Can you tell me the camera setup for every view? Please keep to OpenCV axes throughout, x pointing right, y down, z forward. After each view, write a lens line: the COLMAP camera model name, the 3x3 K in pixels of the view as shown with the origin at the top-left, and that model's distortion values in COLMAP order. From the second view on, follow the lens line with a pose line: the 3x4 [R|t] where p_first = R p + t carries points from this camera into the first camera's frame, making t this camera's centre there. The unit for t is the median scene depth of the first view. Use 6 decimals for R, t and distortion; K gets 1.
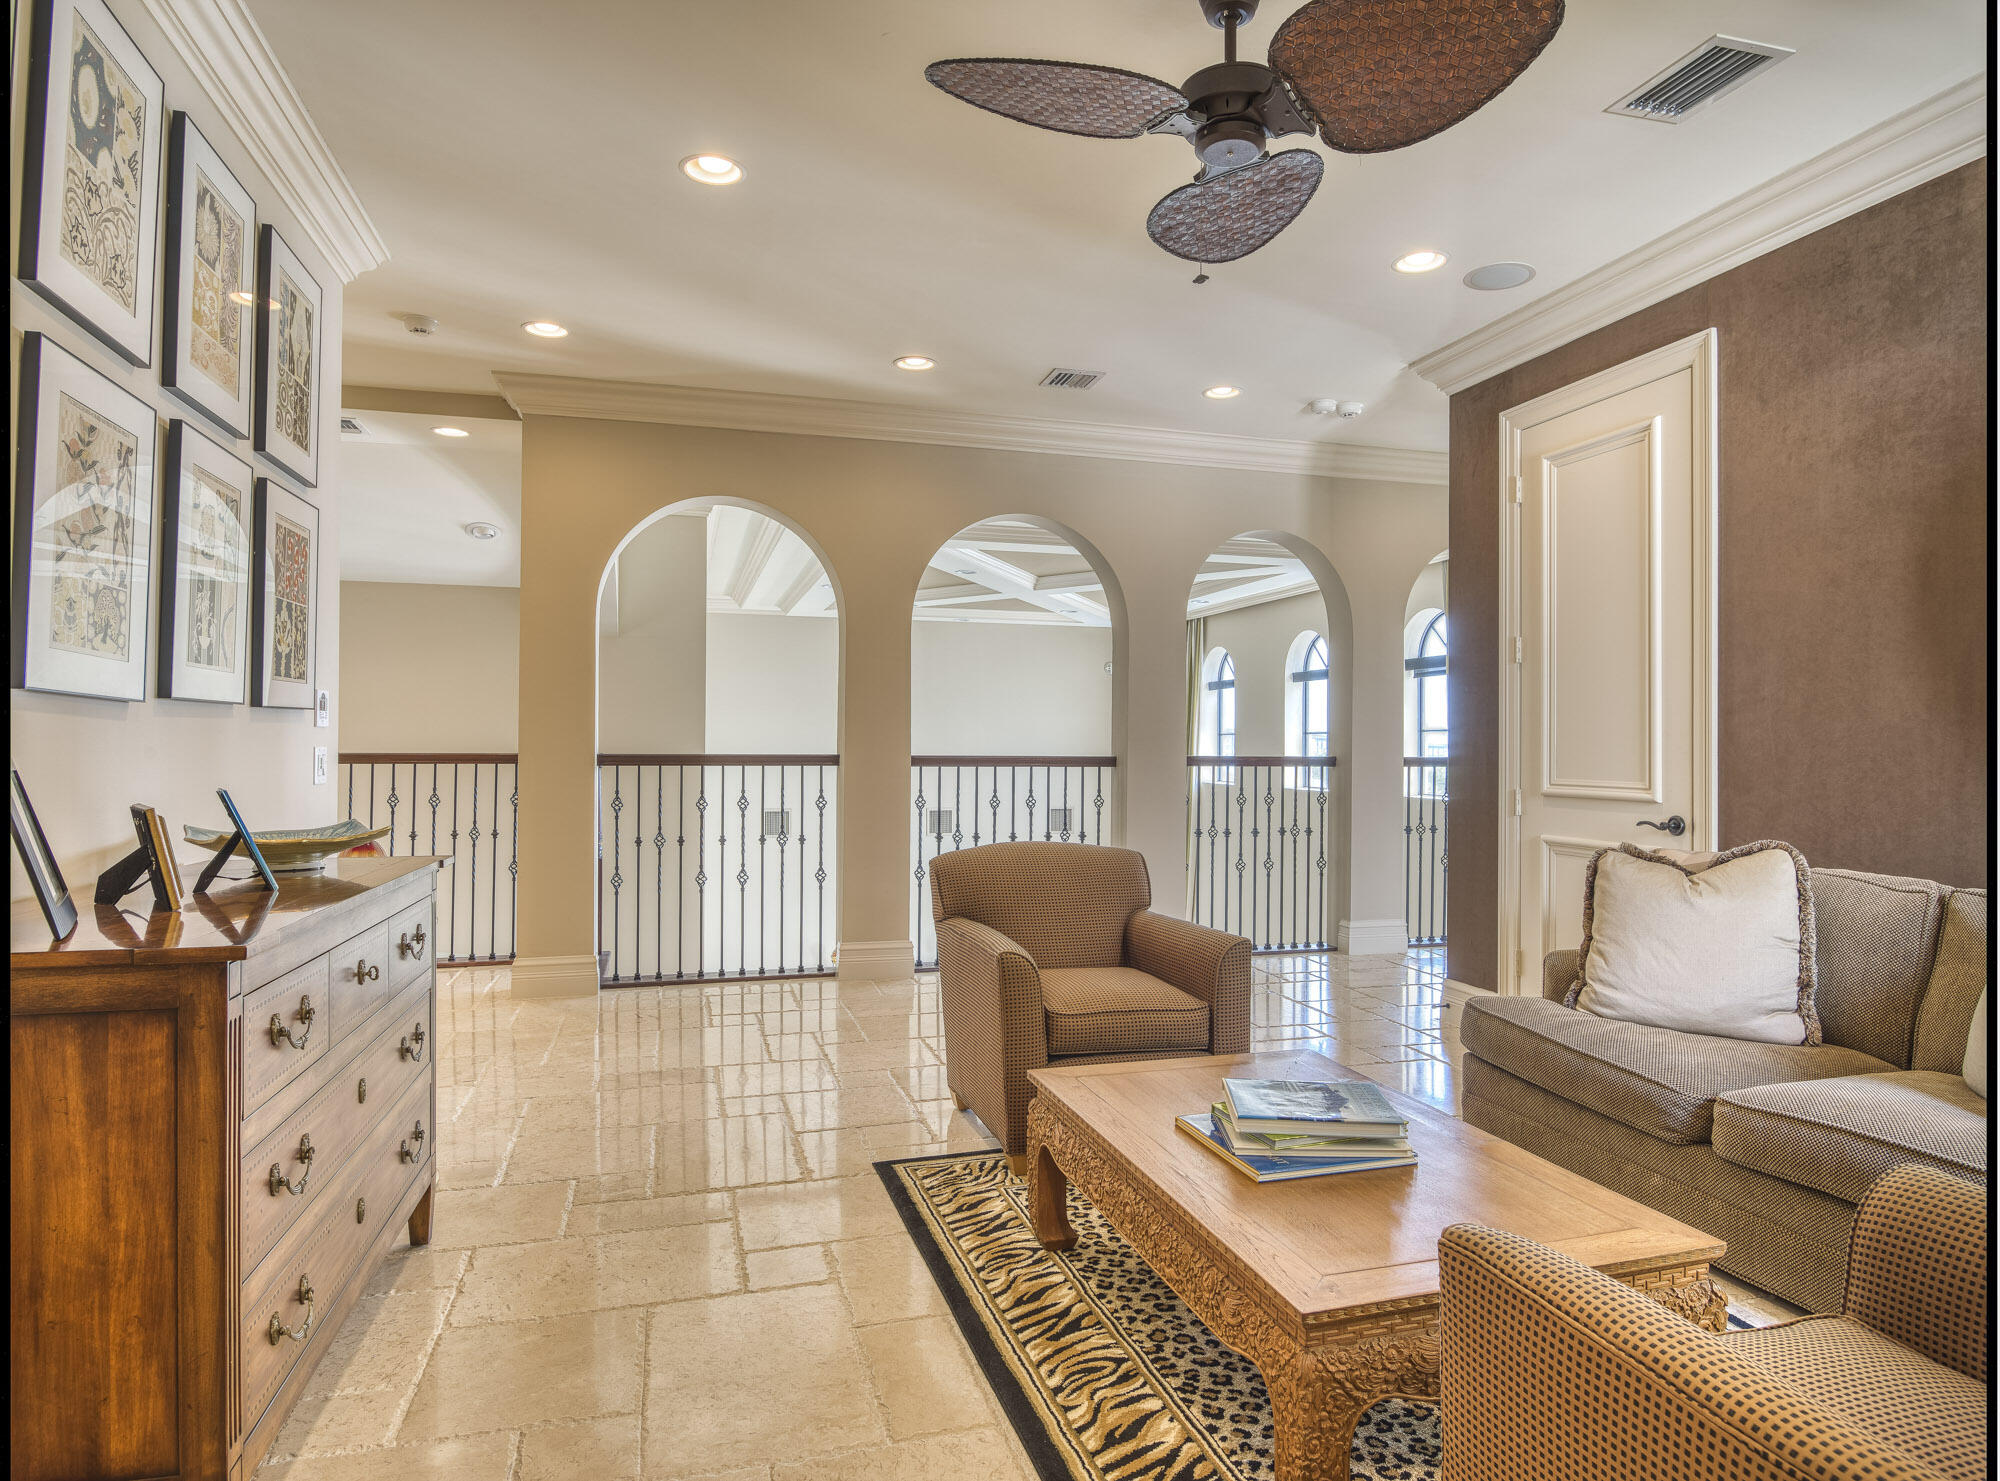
lens RADIAL K [[1151.4, 0, 996.6], [0, 1151.4, 734.2], [0, 0, 1]] dist [0.000269, -0.000111]
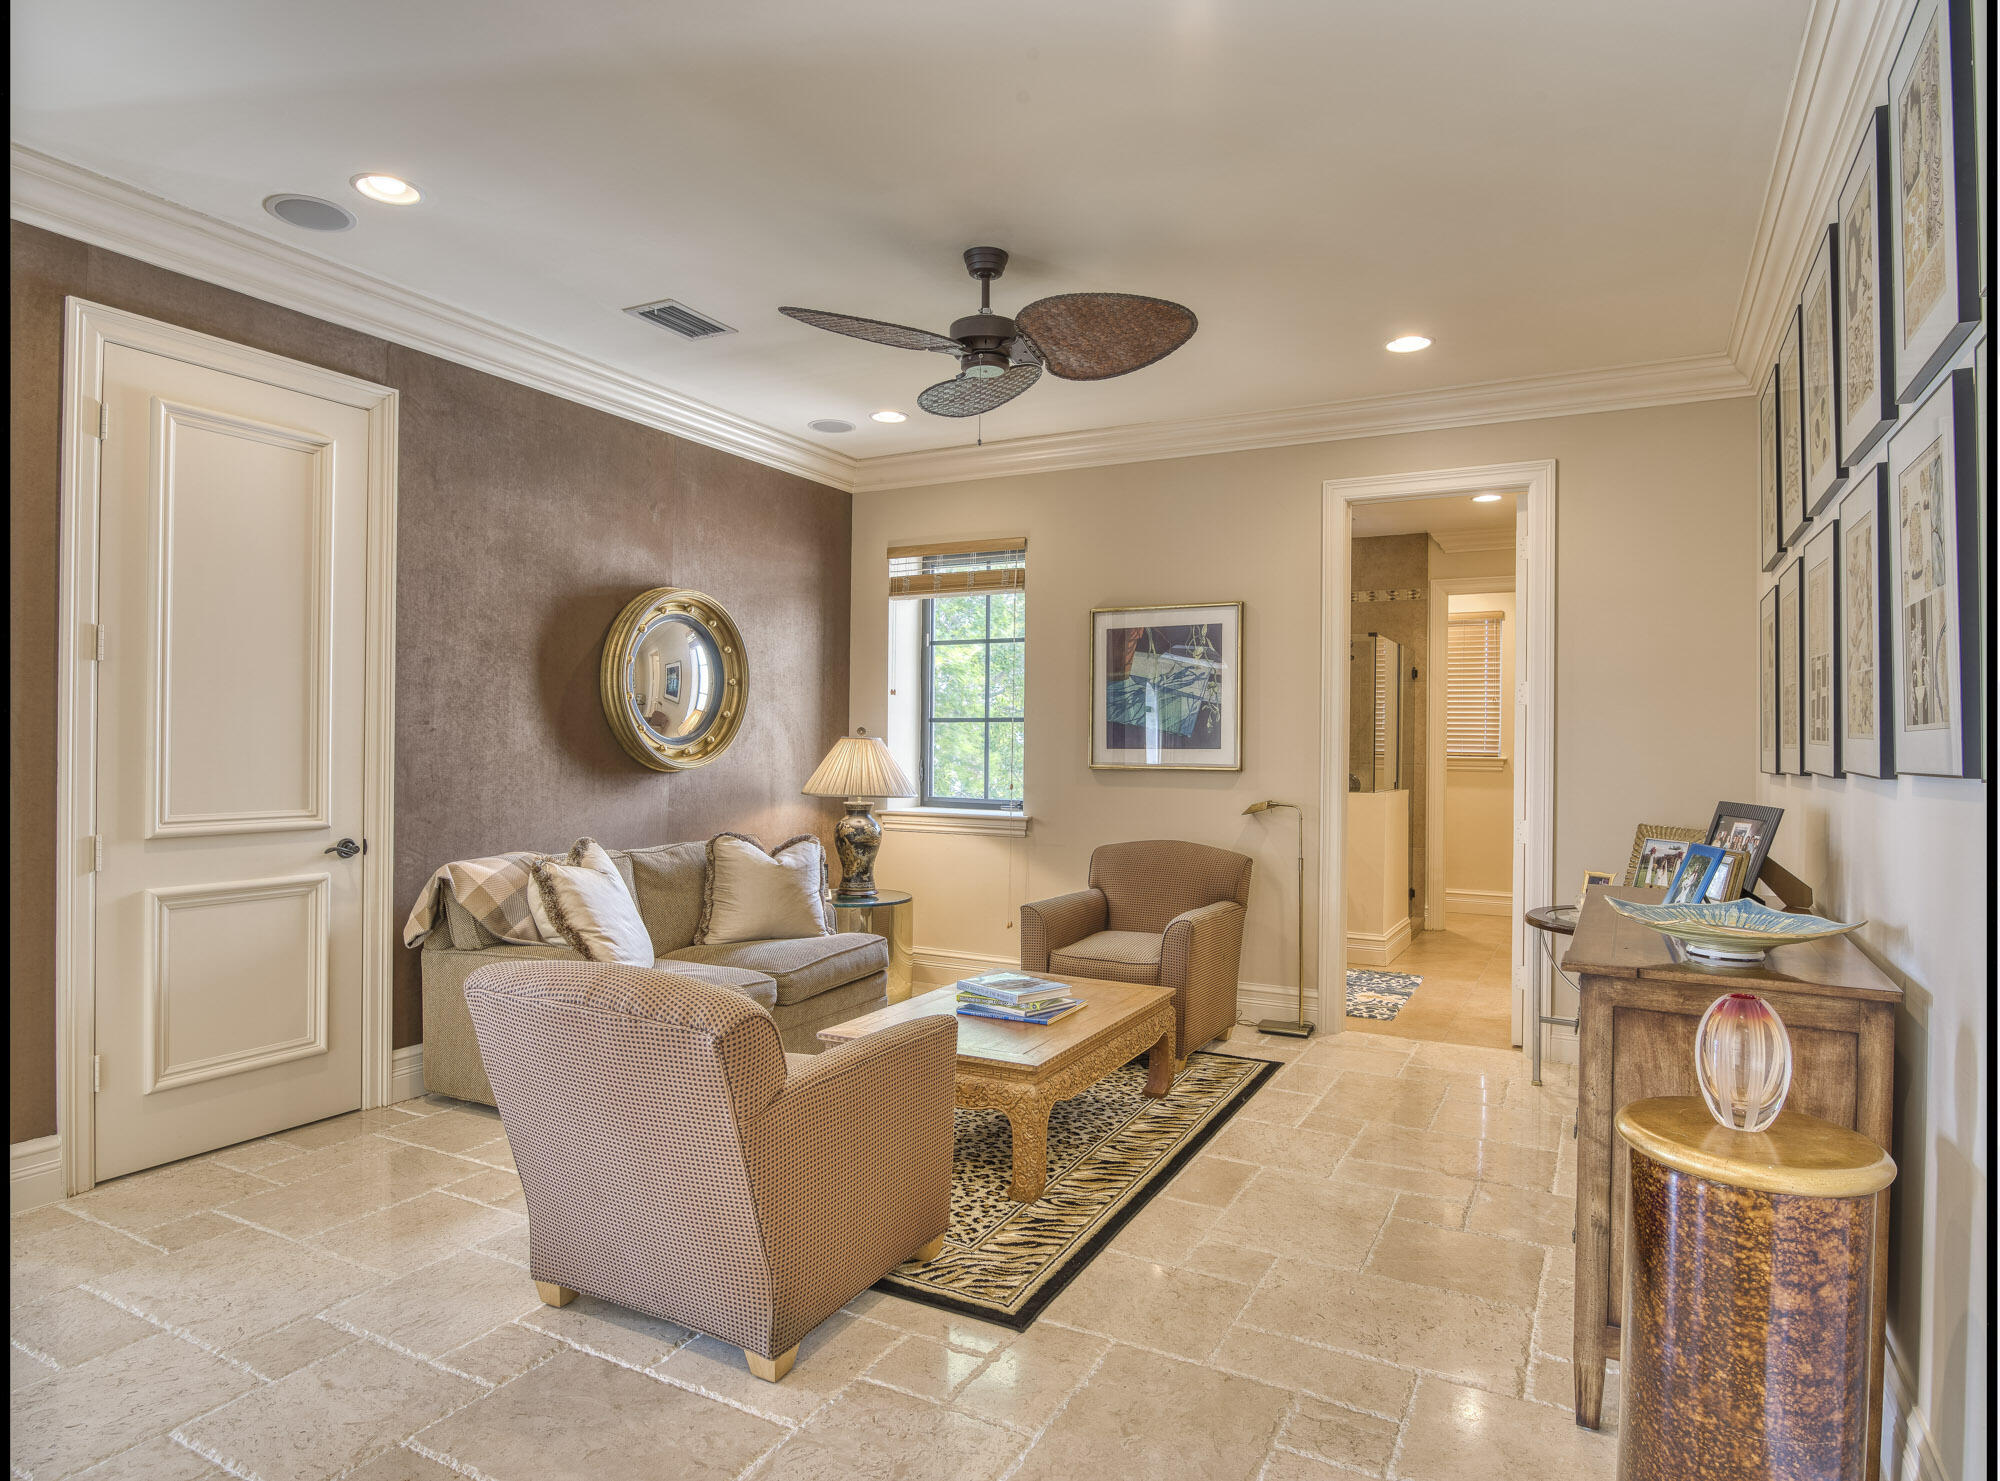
lens RADIAL K [[1151.4, 0, 995.5], [0, 1151.4, 739.4], [0, 0, 1]] dist [0.000269, -0.000111]
pose [[-0.716007, -0.012733, 0.697977, -0.737371], [-0.021287, 0.999767, -0.003599, -0.036191], [-0.697768, -0.017435, -0.716111, 1.822109]]
